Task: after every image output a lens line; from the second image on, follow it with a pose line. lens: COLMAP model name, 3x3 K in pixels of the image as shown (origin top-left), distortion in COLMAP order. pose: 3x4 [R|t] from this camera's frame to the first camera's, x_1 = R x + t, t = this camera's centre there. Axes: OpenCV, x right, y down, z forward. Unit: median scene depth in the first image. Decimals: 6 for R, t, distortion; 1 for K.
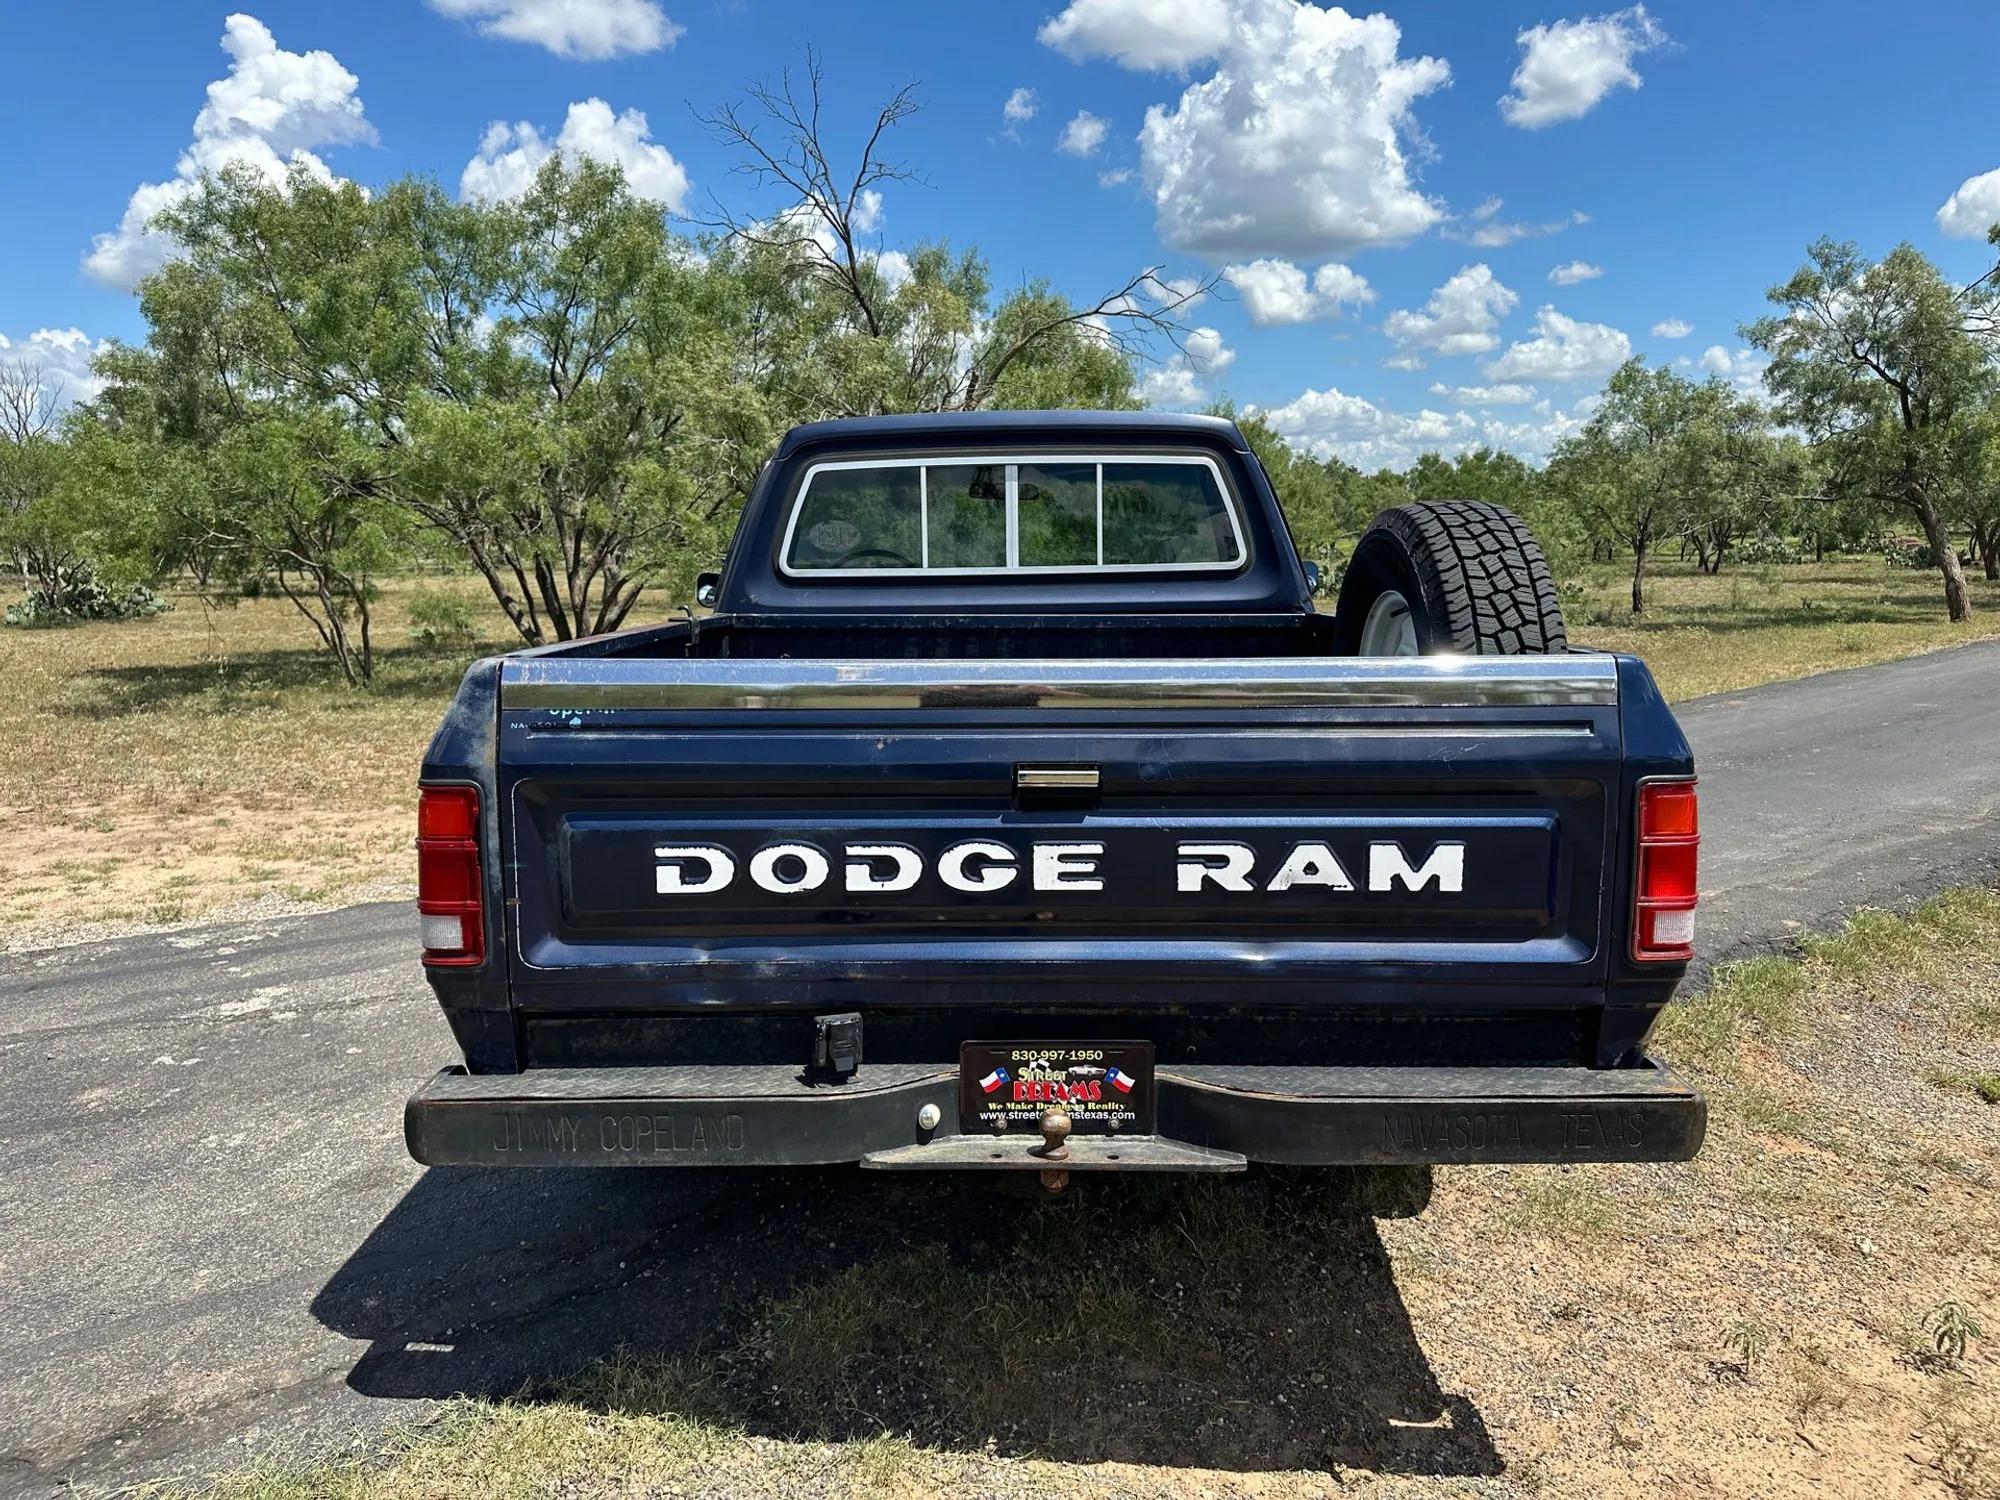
lens RADIAL K [[1407.5, 0, 993.5], [0, 1407.5, 758.4], [0, 0, 1]] dist [0.034039, -0.045518]
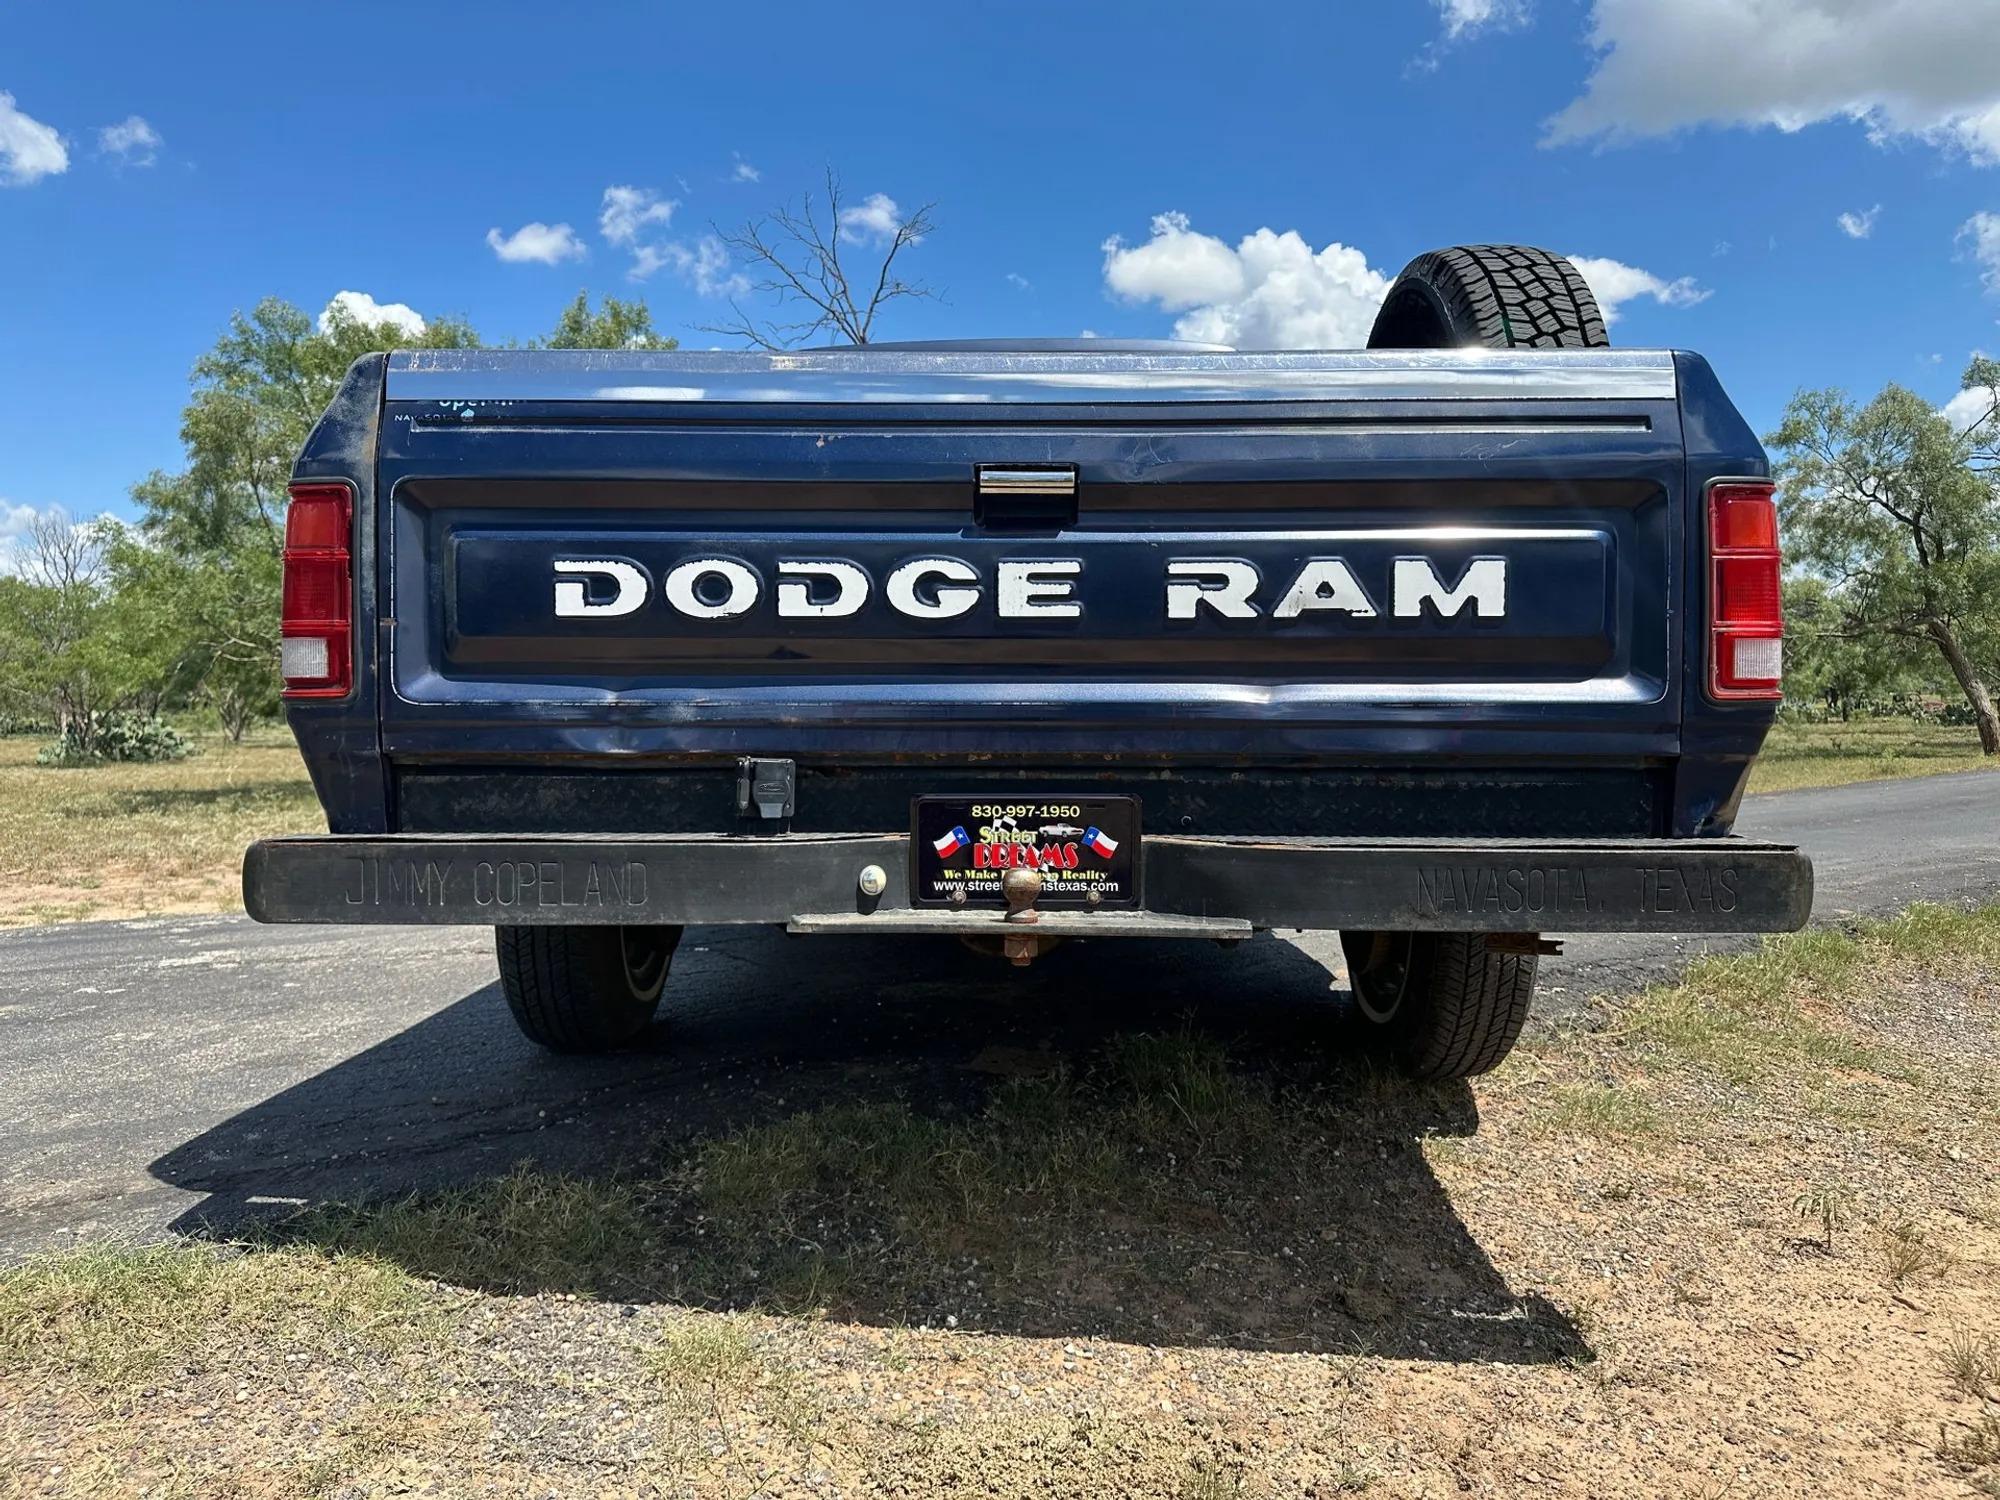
lens RADIAL K [[1407.5, 0, 994.8], [0, 1407.5, 743.1], [0, 0, 1]] dist [0.034039, -0.045518]
pose [[0.999897, 0.002421, -0.014115, 0.038481], [-0.004071, 0.992993, -0.118100, 0.270290], [0.013730, 0.118146, 0.992901, 0.162971]]
